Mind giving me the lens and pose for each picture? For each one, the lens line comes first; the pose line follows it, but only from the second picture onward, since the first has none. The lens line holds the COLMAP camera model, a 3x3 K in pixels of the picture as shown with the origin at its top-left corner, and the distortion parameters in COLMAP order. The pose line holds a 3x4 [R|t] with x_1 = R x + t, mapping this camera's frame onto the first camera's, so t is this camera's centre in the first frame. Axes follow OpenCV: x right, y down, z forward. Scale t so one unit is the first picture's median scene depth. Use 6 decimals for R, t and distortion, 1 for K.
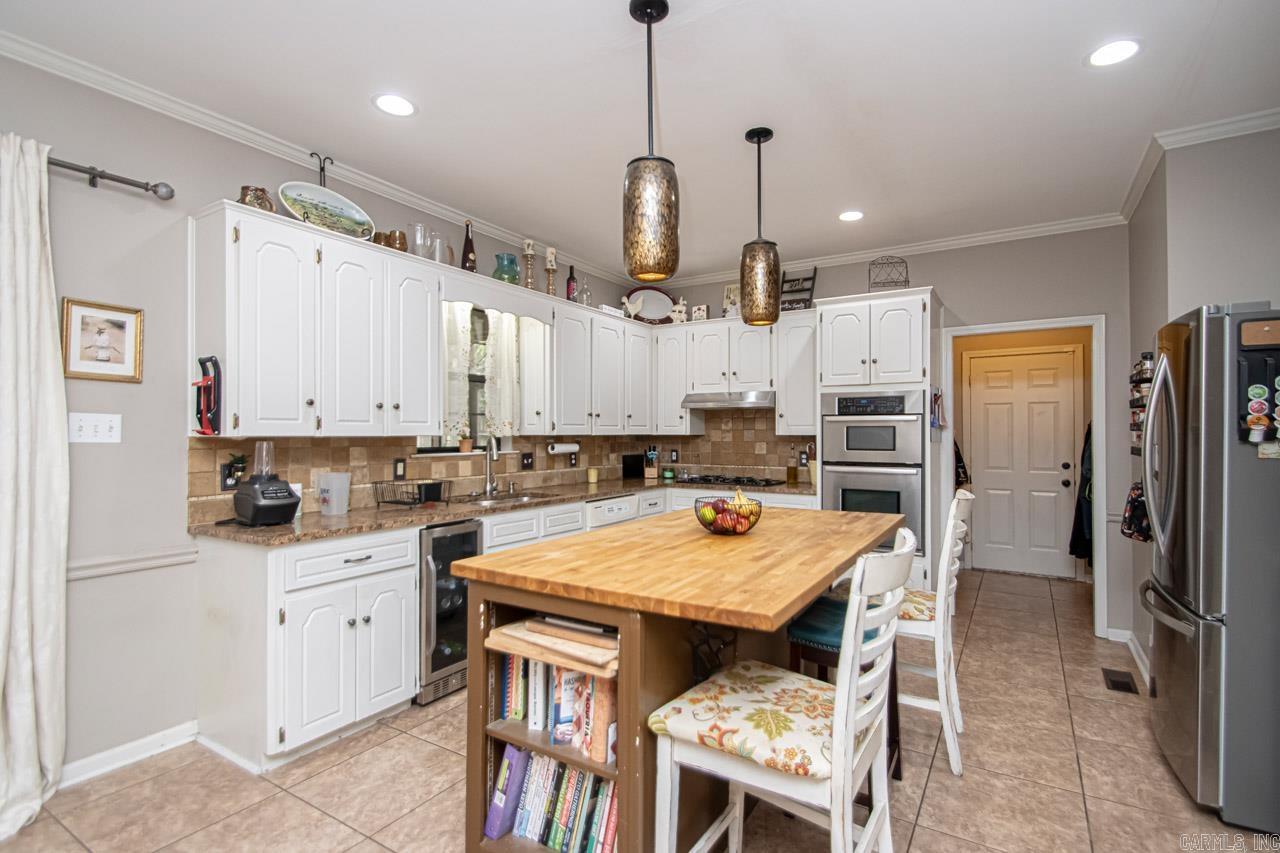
lens RADIAL K [[601.6, 0, 644.0], [0, 601.6, 427.8], [0, 0, 1]] dist [0.013137, -0.000103]
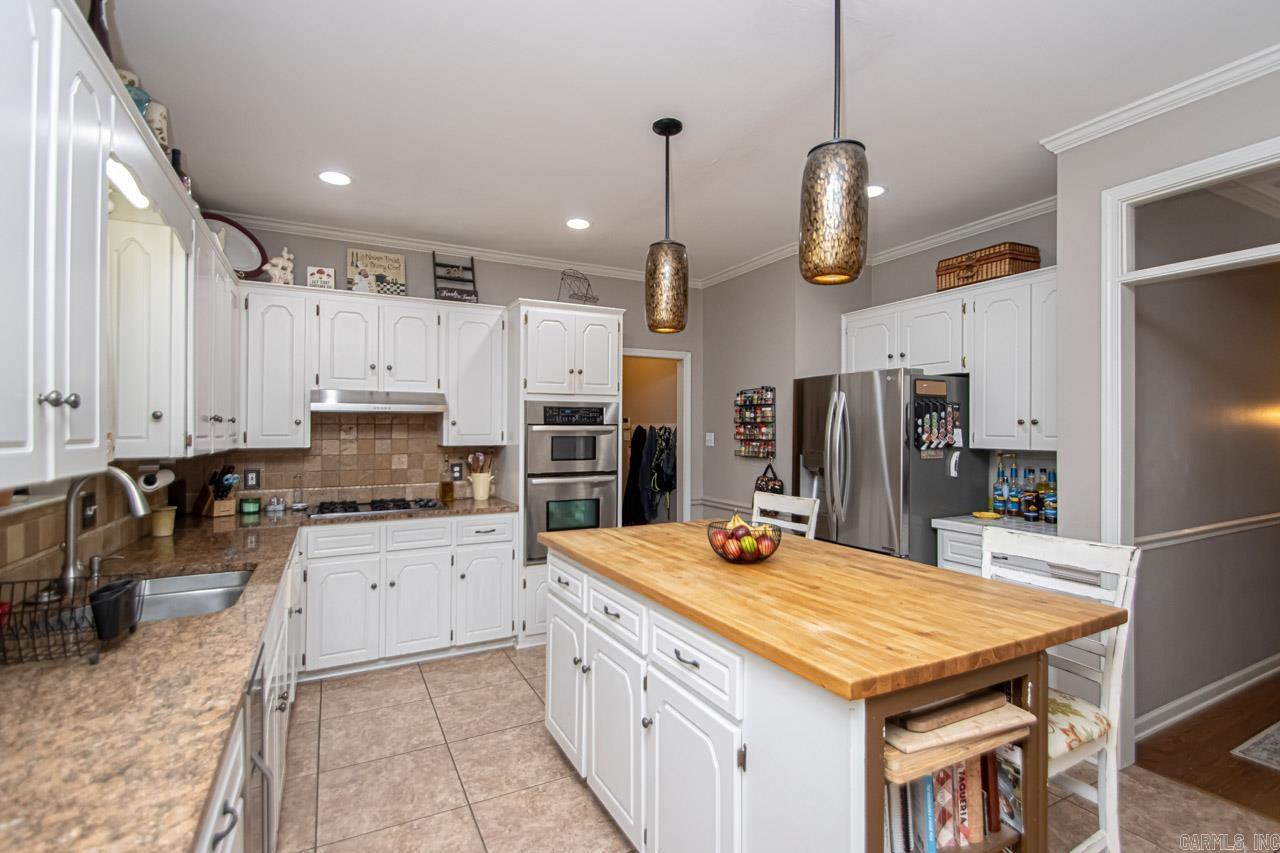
lens RADIAL K [[601.6, 0, 642.6], [0, 601.6, 427.4], [0, 0, 1]] dist [0.013137, -0.000103]
pose [[0.505277, 0.003510, 0.862950, -0.361657], [-0.004462, 0.999989, -0.001455, -0.013668], [-0.862945, -0.003115, 0.505288, 0.329523]]
